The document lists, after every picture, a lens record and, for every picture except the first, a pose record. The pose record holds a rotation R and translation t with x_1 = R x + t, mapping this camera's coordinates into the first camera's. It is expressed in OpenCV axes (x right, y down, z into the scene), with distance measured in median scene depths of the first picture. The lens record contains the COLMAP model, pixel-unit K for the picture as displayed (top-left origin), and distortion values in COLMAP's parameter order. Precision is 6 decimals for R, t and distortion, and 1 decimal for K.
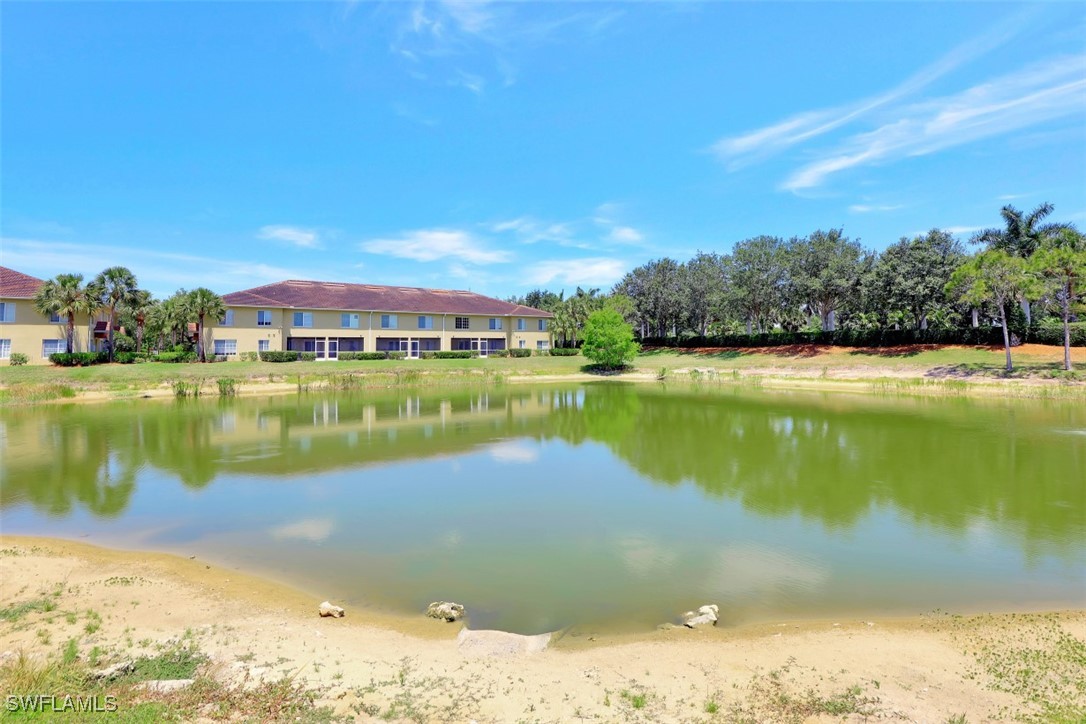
lens RADIAL K [[501.1, 0, 547.3], [0, 501.1, 357.4], [0, 0, 1]] dist [-0.030809, 0.001403]
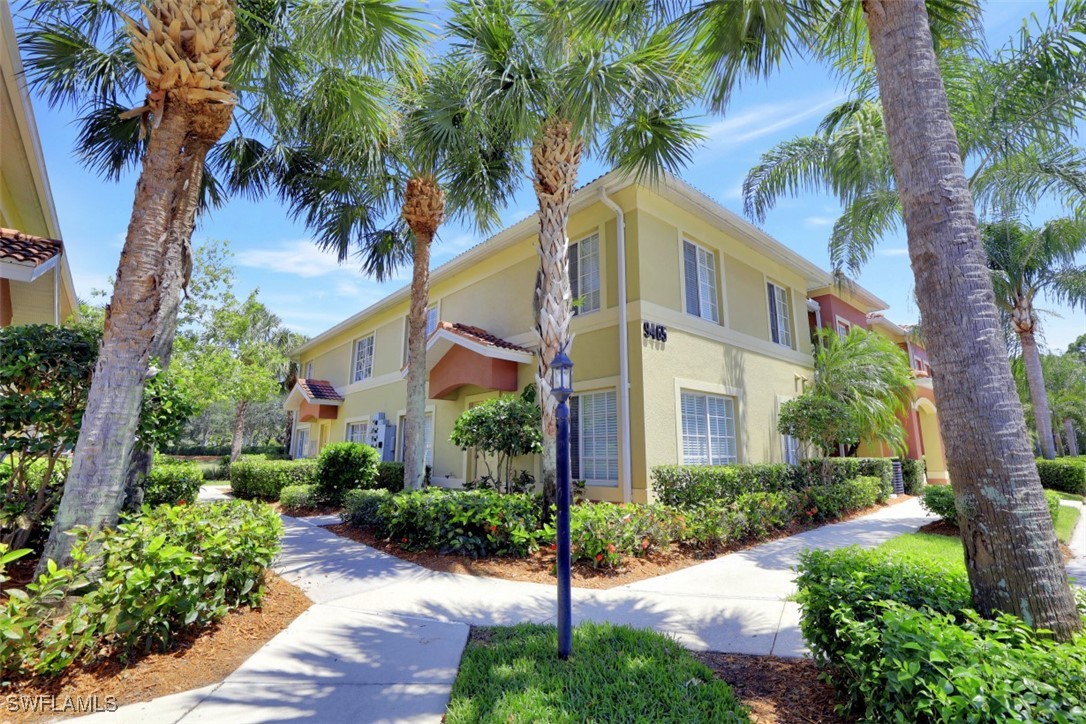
lens RADIAL K [[501.1, 0, 542.0], [0, 501.1, 358.8], [0, 0, 1]] dist [-0.030809, 0.001403]
pose [[0.618104, 0.168023, 0.767929, -0.115862], [-0.002207, 0.977257, -0.212047, 0.000592], [-0.786093, 0.129372, 0.604417, -0.337579]]
